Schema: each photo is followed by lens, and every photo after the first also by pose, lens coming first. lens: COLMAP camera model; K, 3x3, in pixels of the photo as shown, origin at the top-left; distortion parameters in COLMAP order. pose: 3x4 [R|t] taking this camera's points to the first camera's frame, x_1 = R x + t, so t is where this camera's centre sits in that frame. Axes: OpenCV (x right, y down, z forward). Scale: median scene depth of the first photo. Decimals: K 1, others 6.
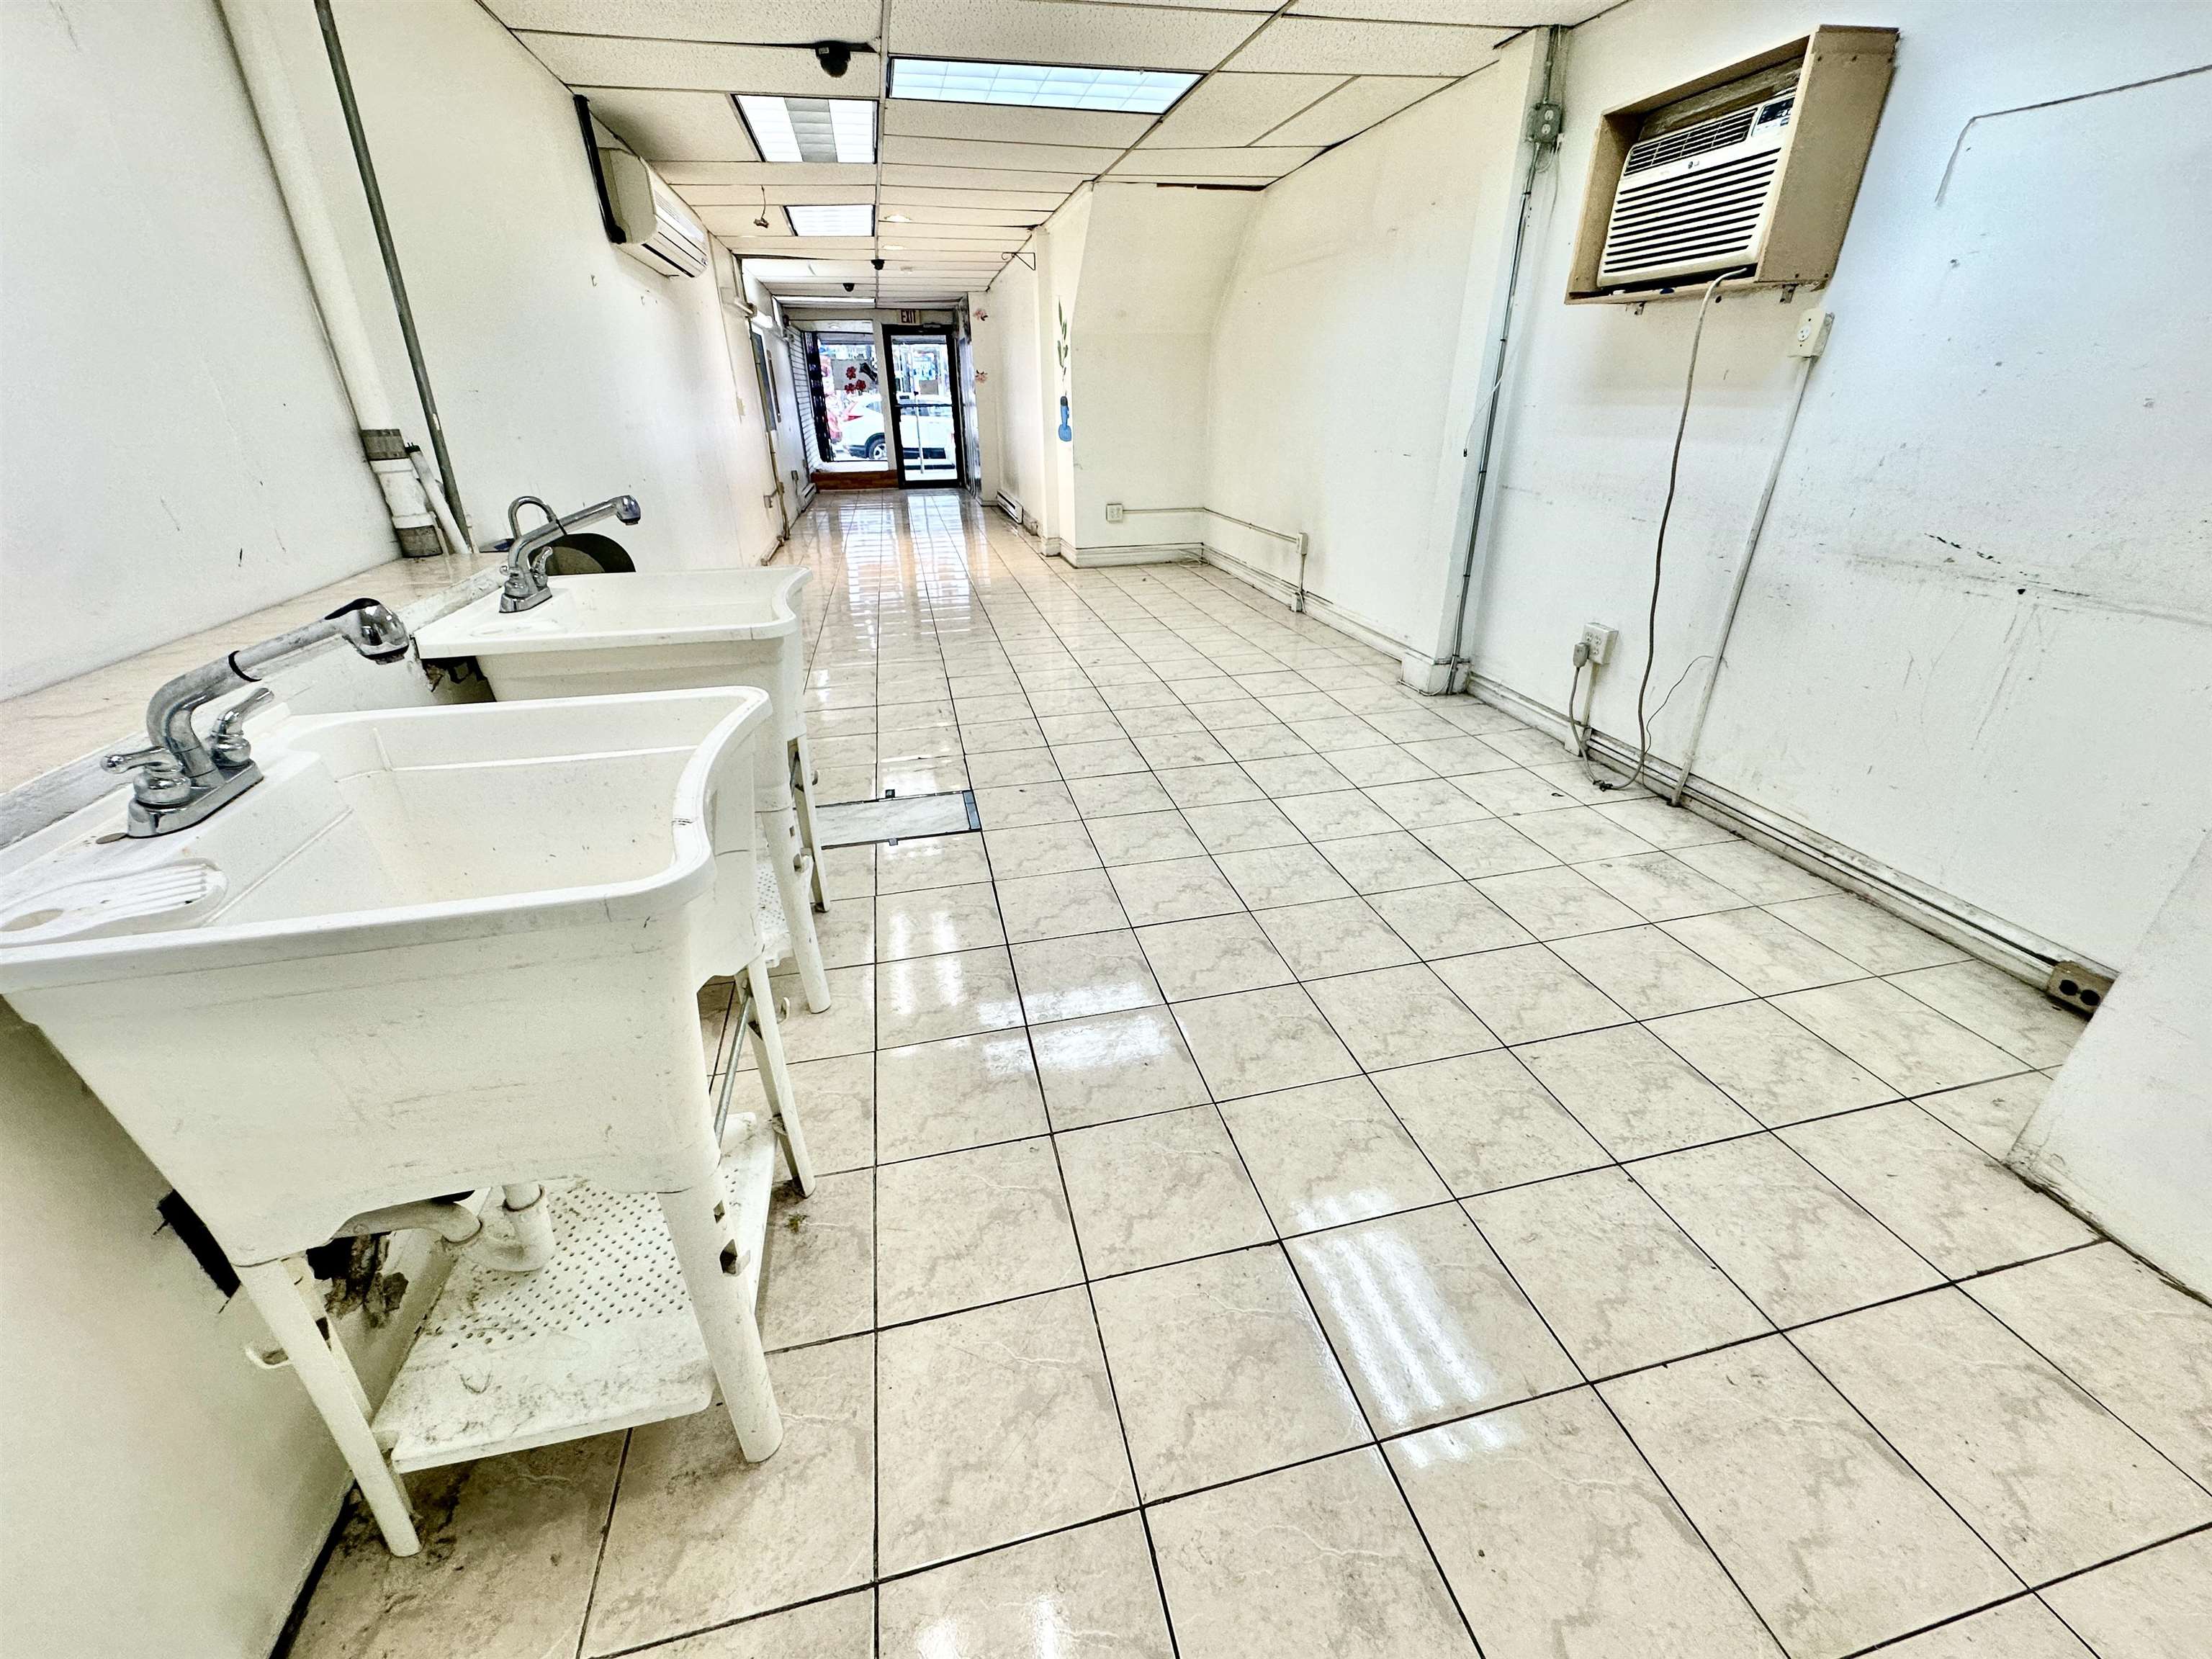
lens RADIAL K [[882.7, 0, 1106.1], [0, 882.7, 828.2], [0, 0, 1]] dist [-0.003386, 0.000517]
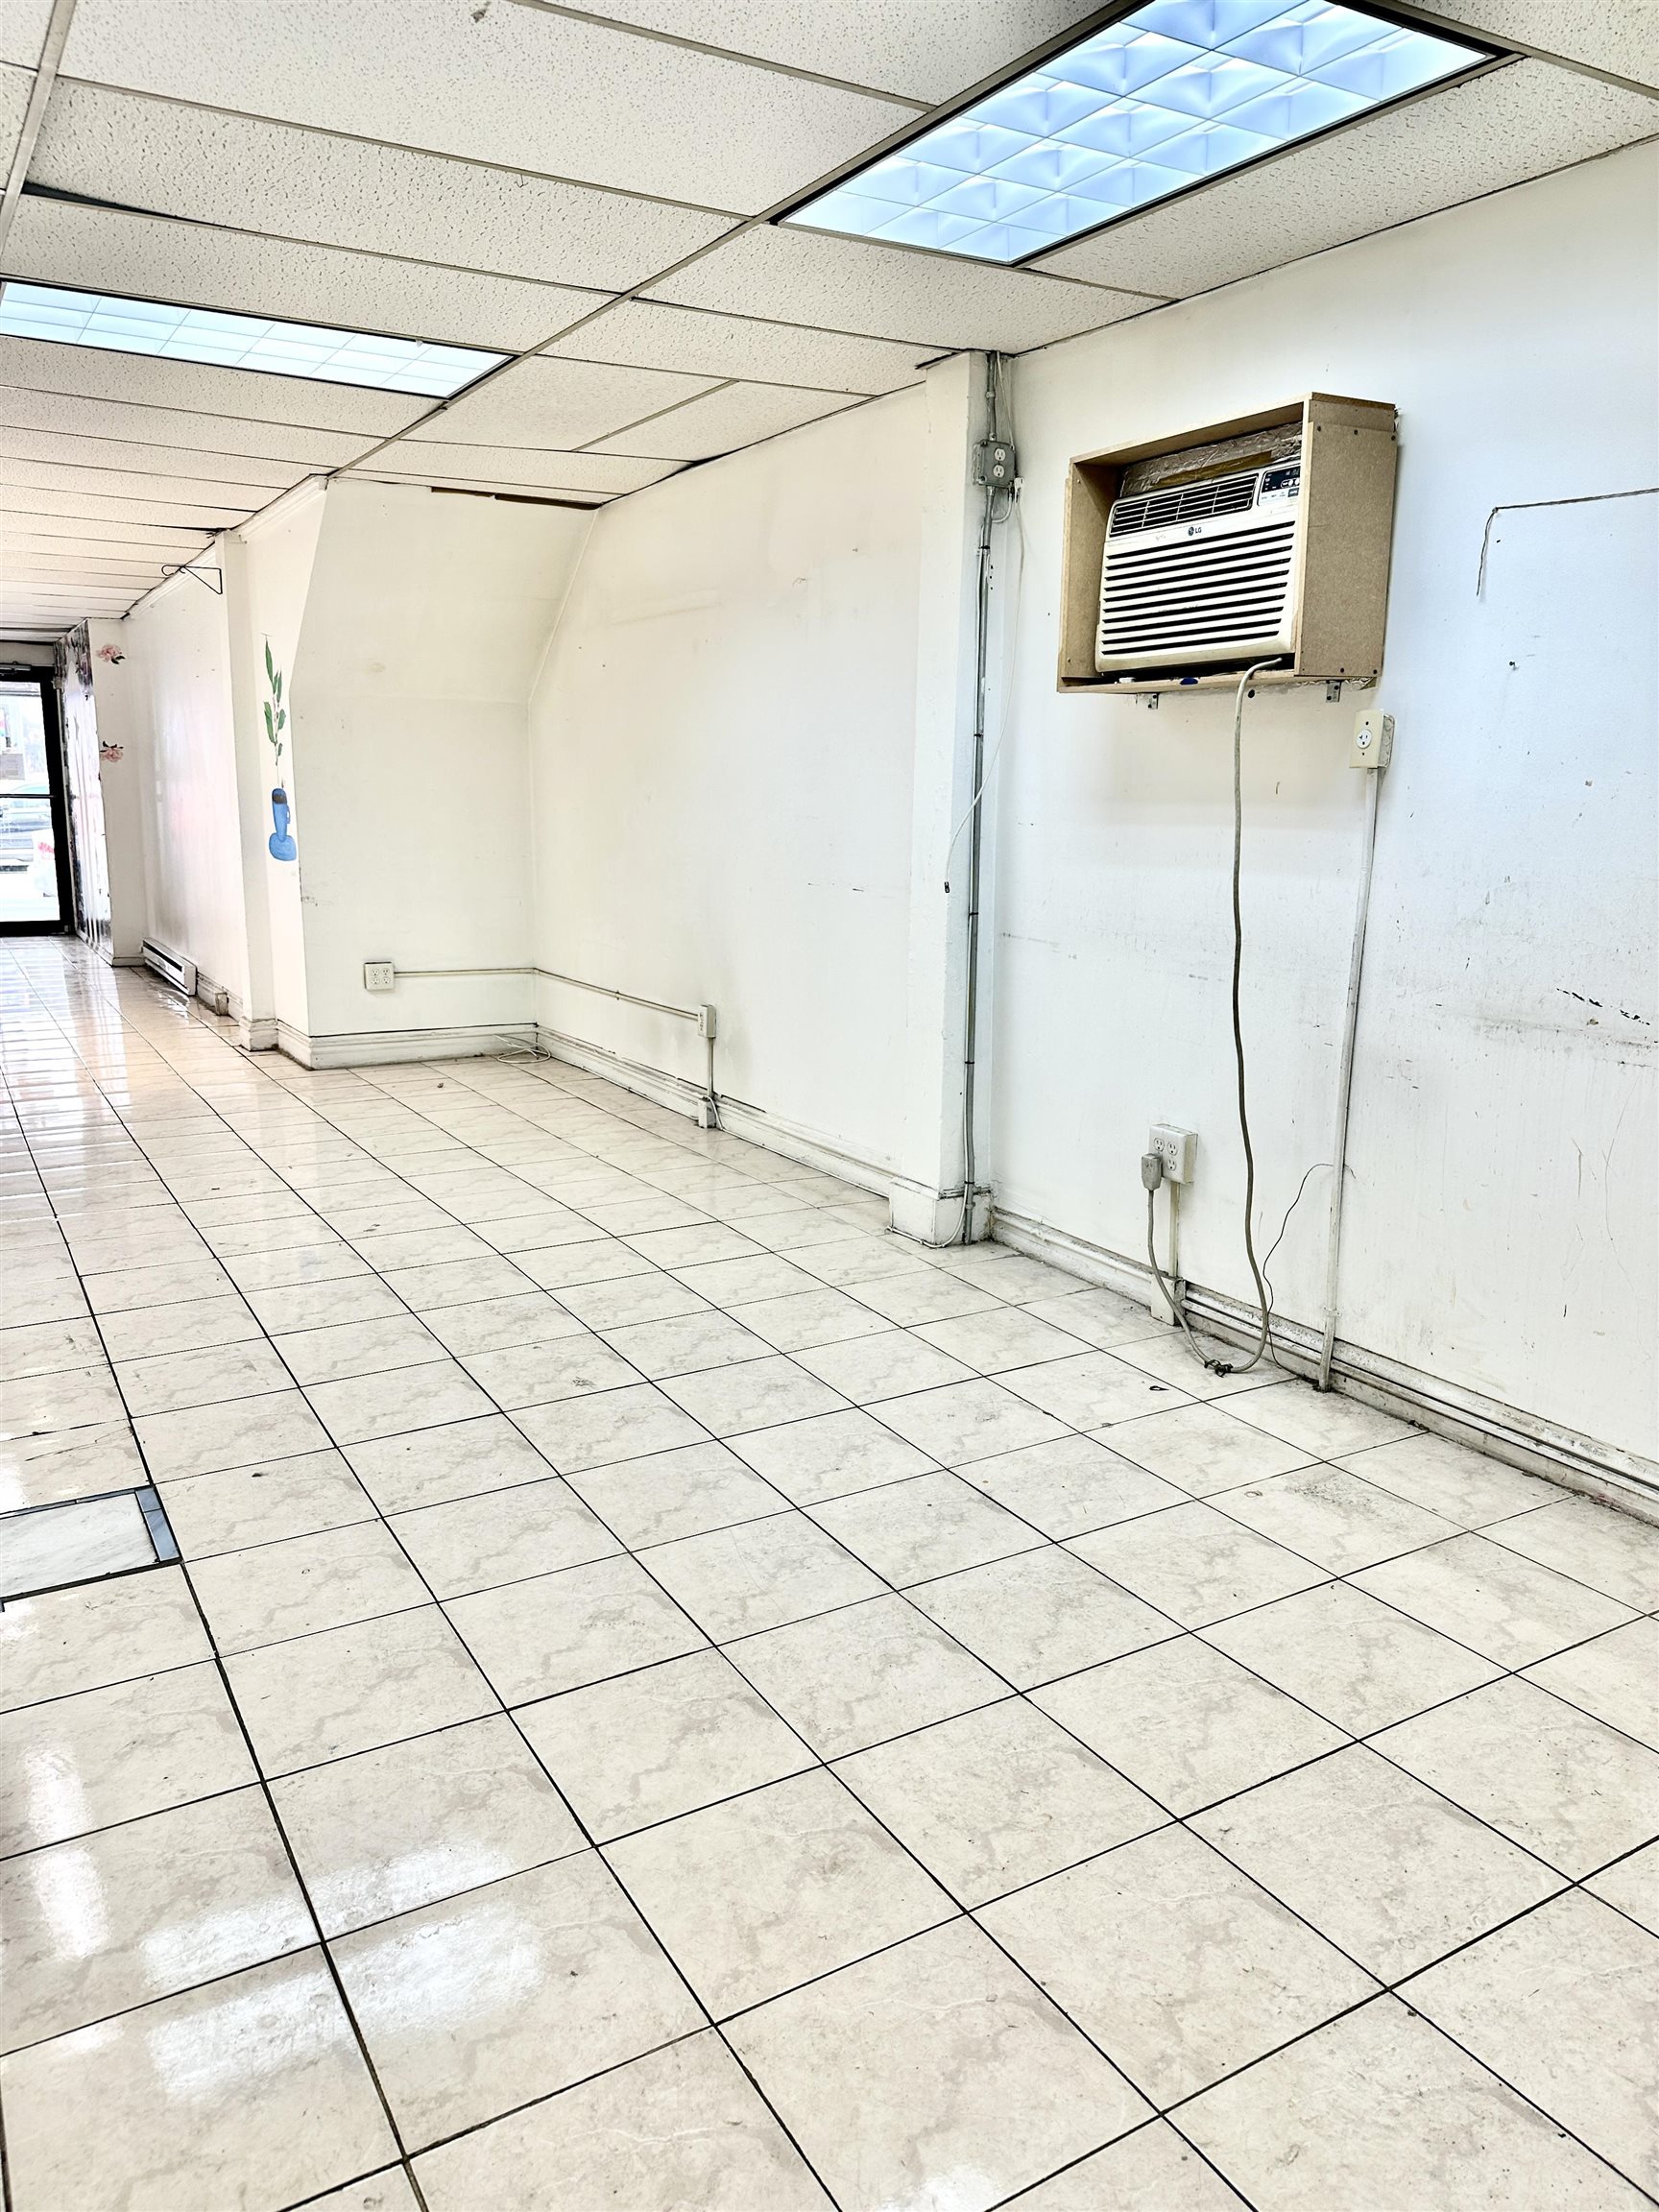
lens RADIAL K [[1541.1, 0, 822.5], [0, 1541.1, 1101.5], [0, 0, 1]] dist [0.145481, -0.263851]
pose [[0.954293, -0.036359, 0.296652, -0.045117], [0.111715, 0.964019, -0.241219, 0.006516], [-0.277208, 0.263334, 0.924019, -0.023050]]
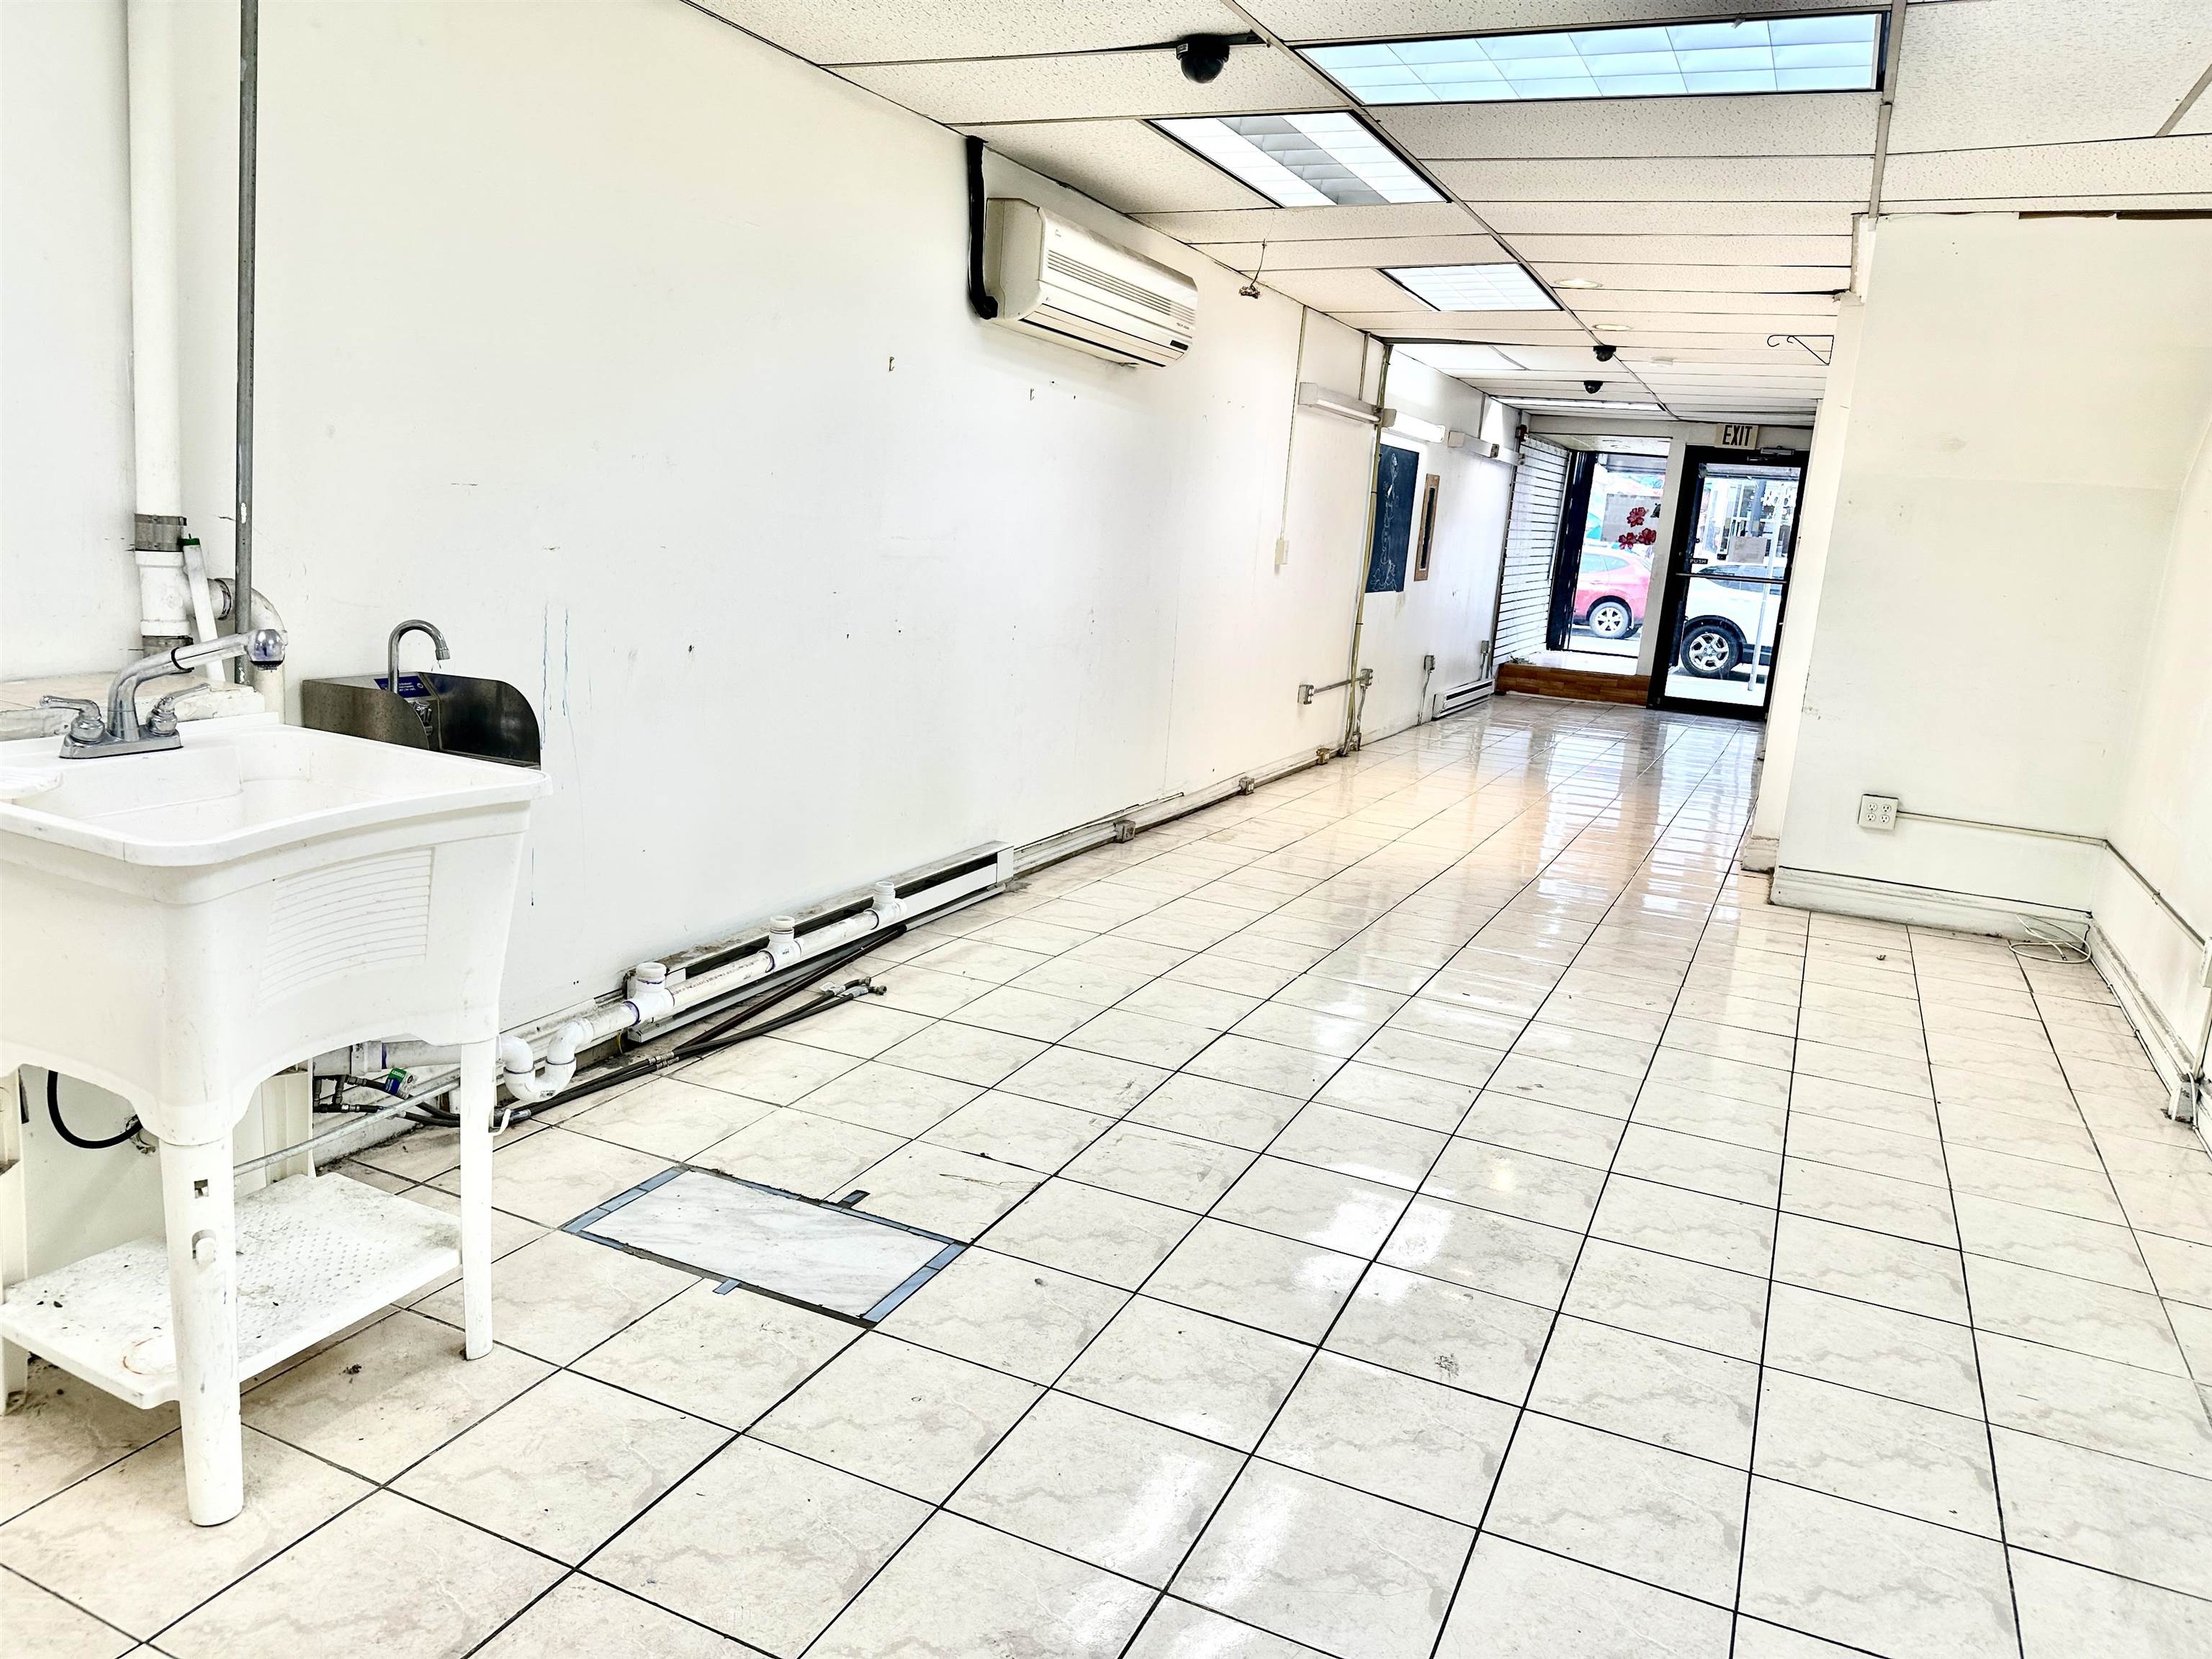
lens RADIAL K [[1541.1, 0, 1103.1], [0, 1541.1, 827.4], [0, 0, 1]] dist [0.145481, -0.263851]
pose [[0.785030, 0.190562, -0.589418, 0.426260], [-0.344413, 0.925151, -0.159609, -0.161348], [0.514886, 0.328301, 0.791903, 0.258338]]
